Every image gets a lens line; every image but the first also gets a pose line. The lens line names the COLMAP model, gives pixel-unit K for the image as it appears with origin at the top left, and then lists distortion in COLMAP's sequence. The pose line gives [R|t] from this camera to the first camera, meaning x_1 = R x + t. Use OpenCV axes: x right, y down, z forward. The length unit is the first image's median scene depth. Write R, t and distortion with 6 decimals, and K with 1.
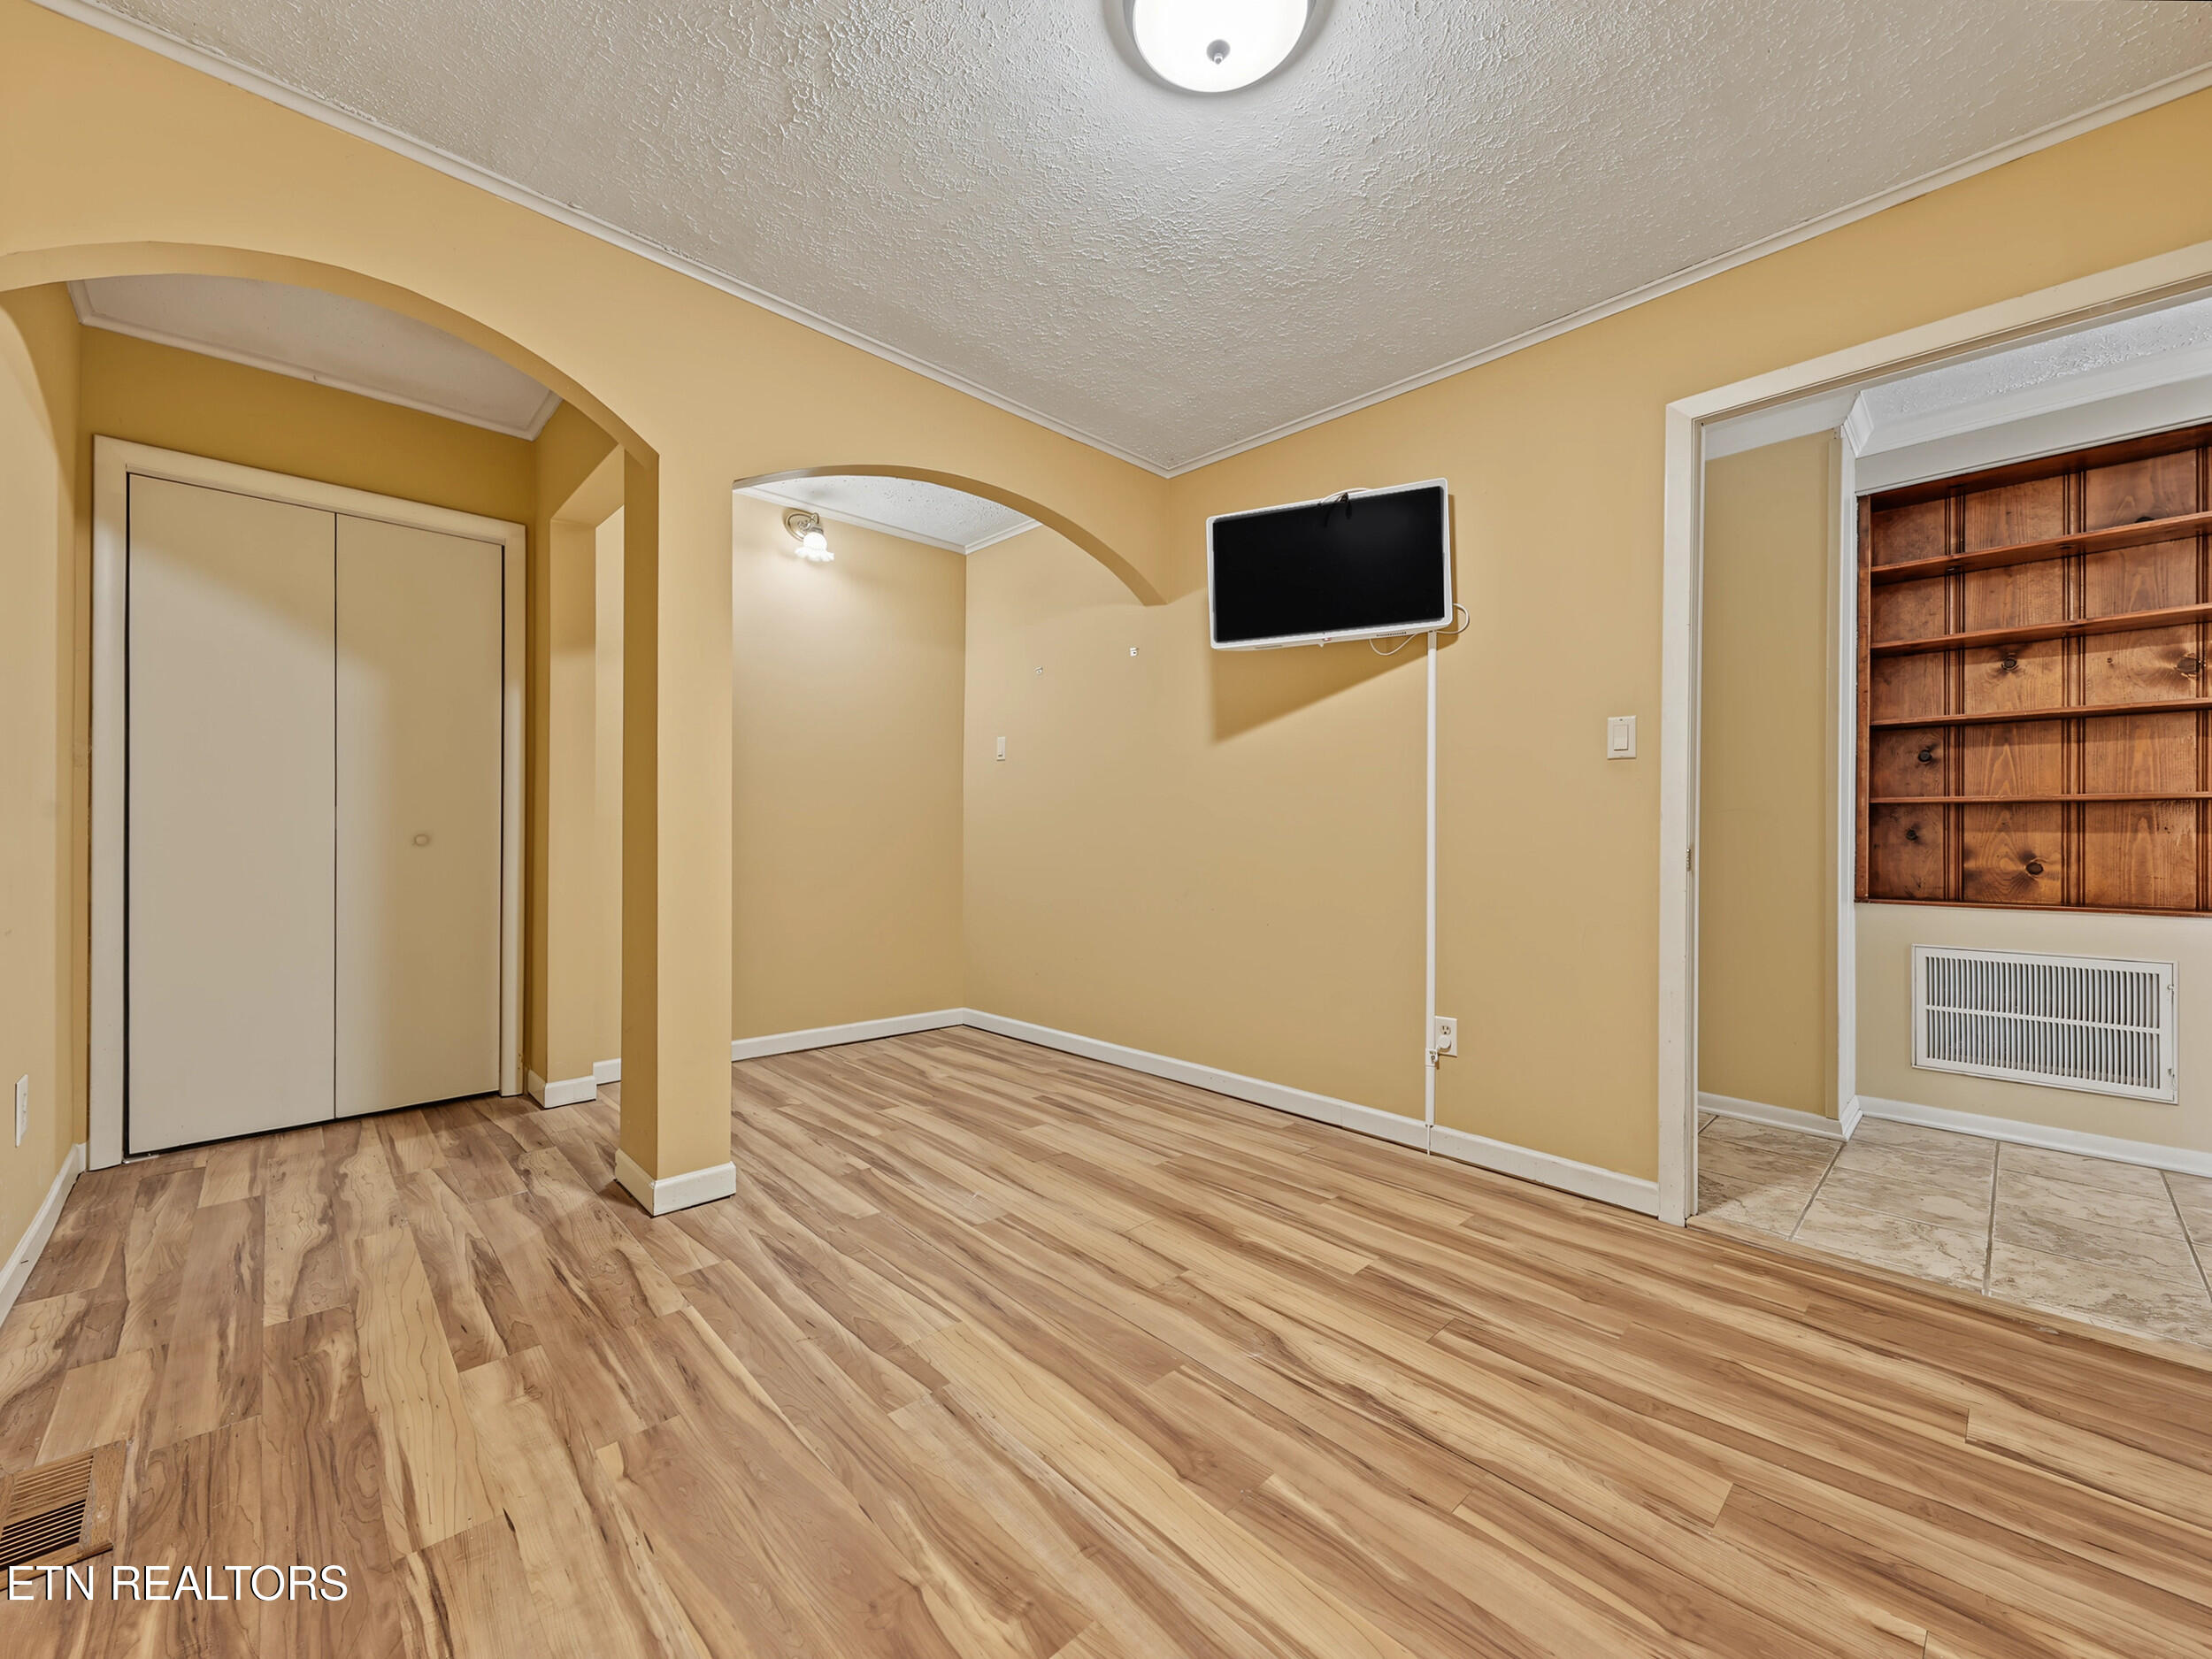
lens RADIAL K [[885.8, 0, 1089.2], [0, 885.8, 830.8], [0, 0, 1]] dist [-0.007421, 0.001231]
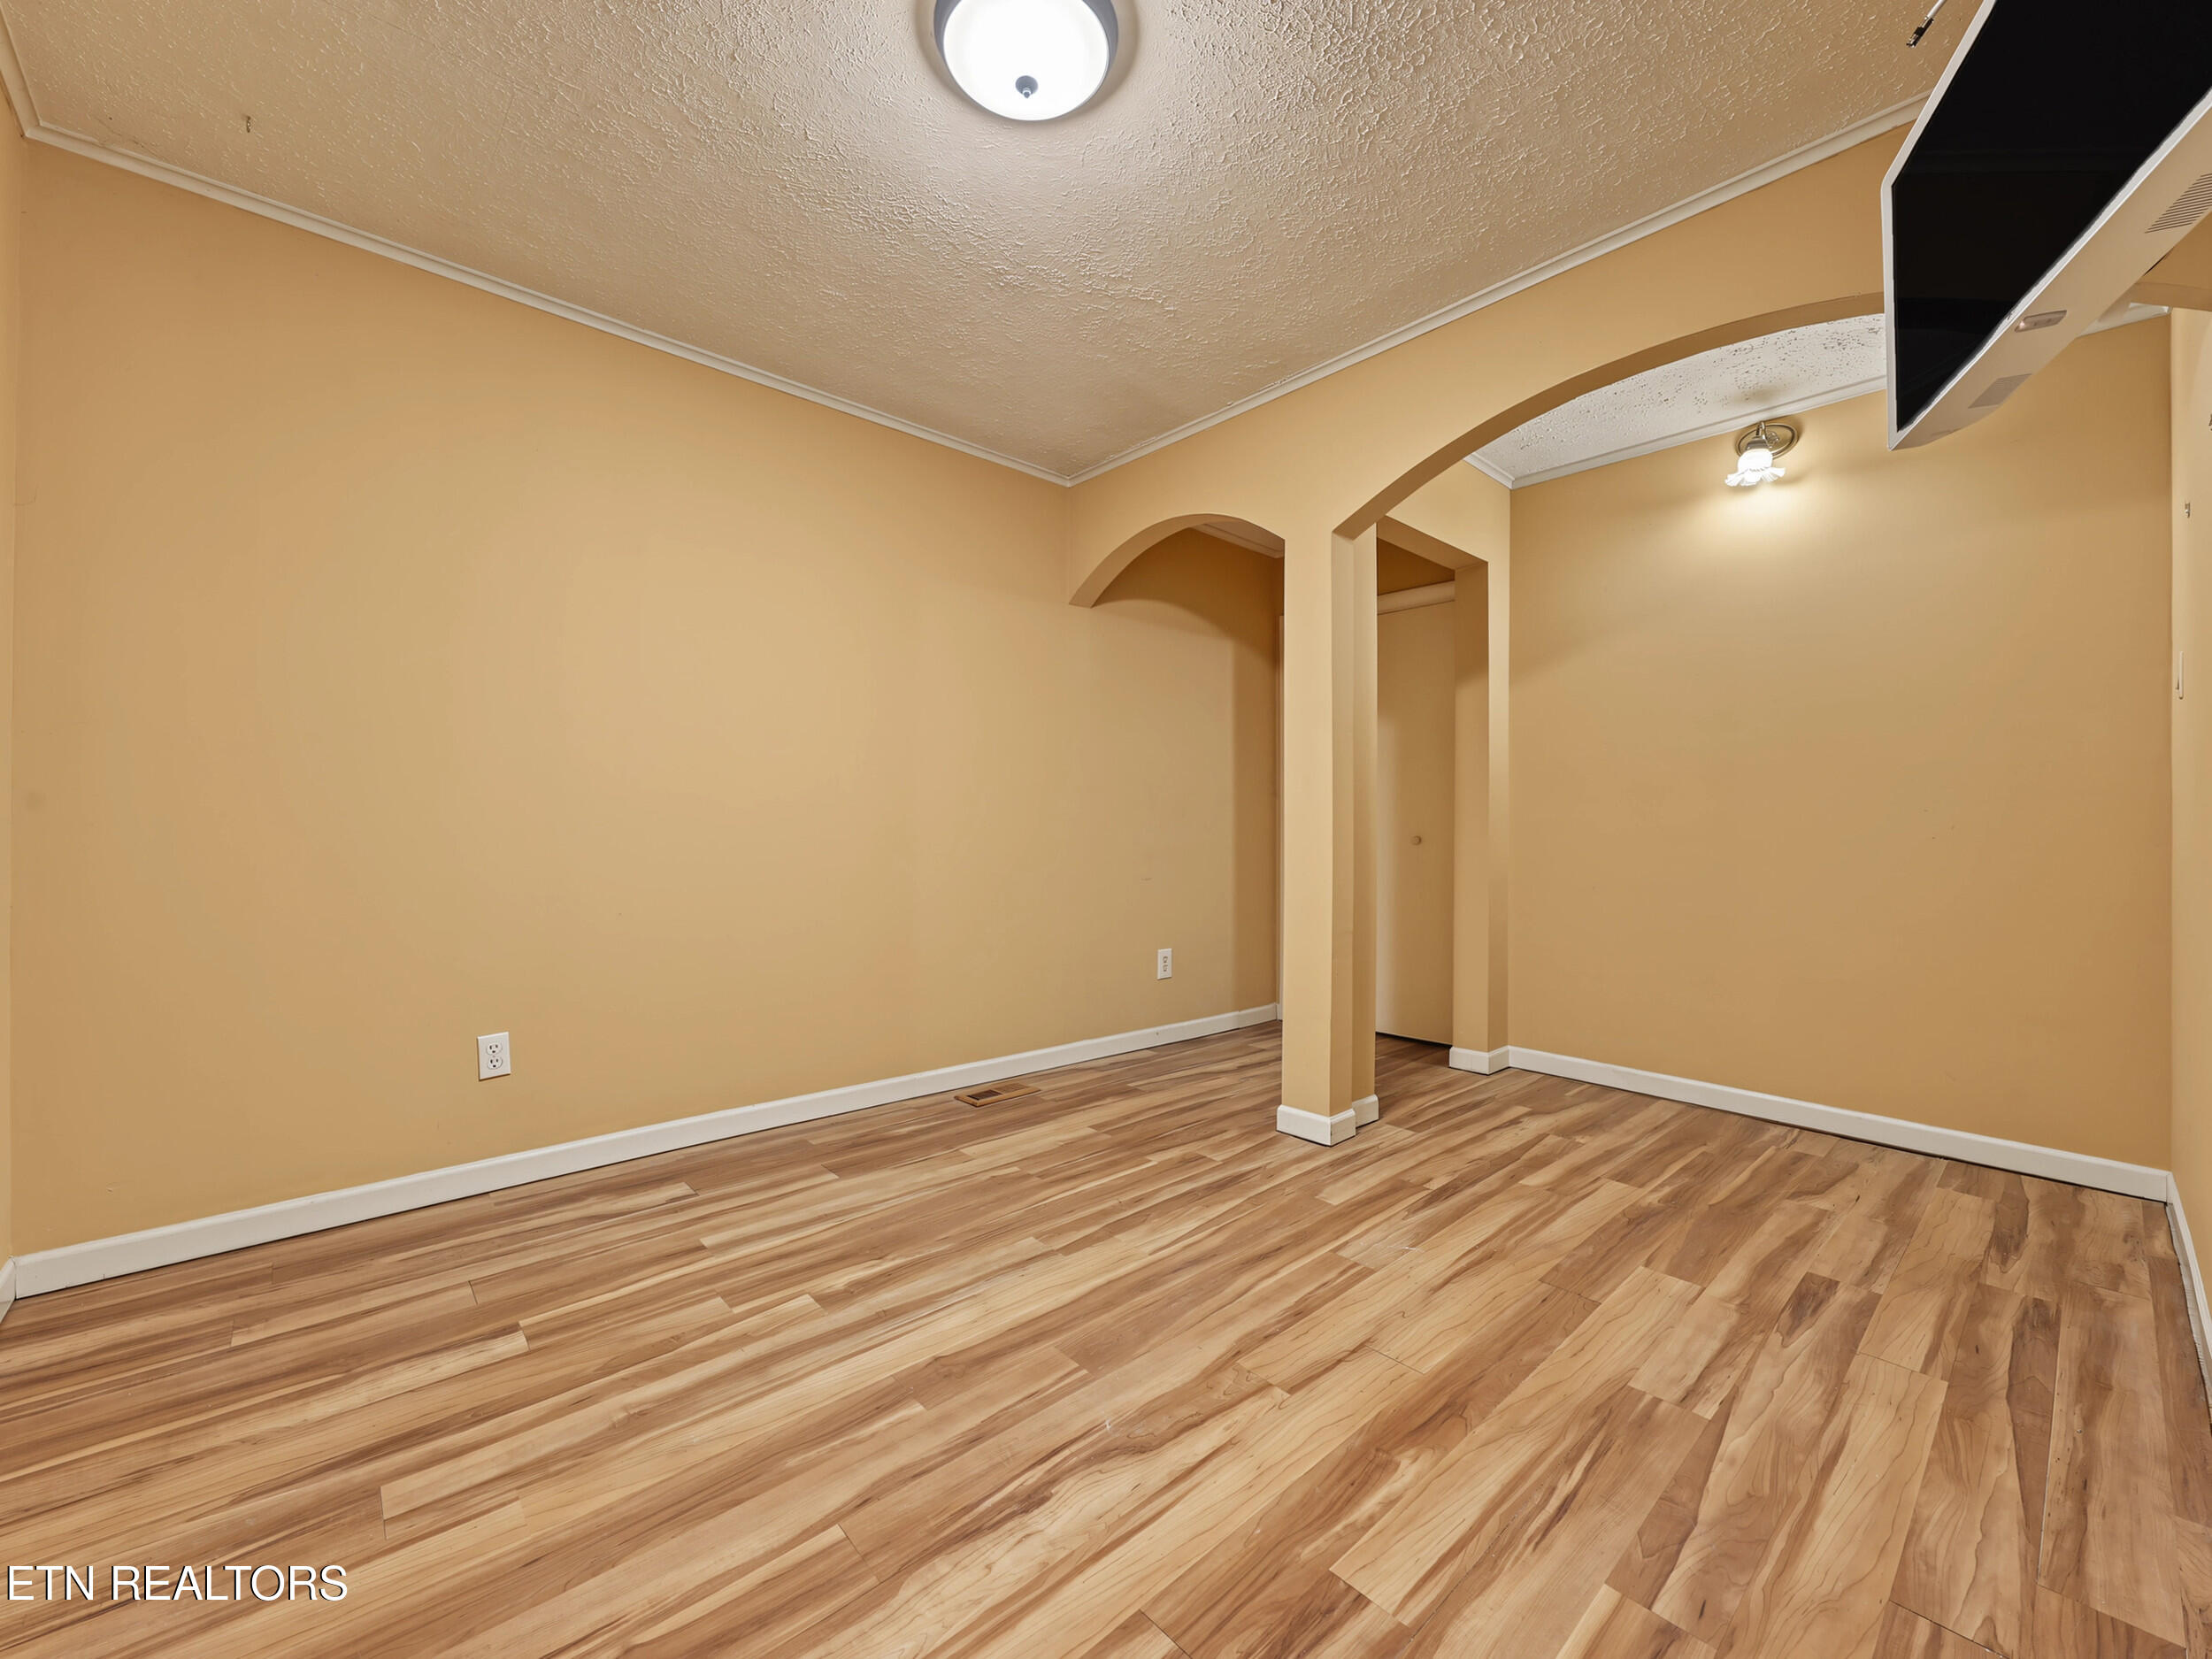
lens RADIAL K [[885.8, 0, 1089.0], [0, 885.8, 825.9], [0, 0, 1]] dist [-0.007421, 0.001231]
pose [[-0.039165, -0.012717, -0.999152, 0.937080], [-0.003568, 0.999914, -0.012587, 0.010510], [0.999226, 0.003072, -0.039207, 0.890003]]
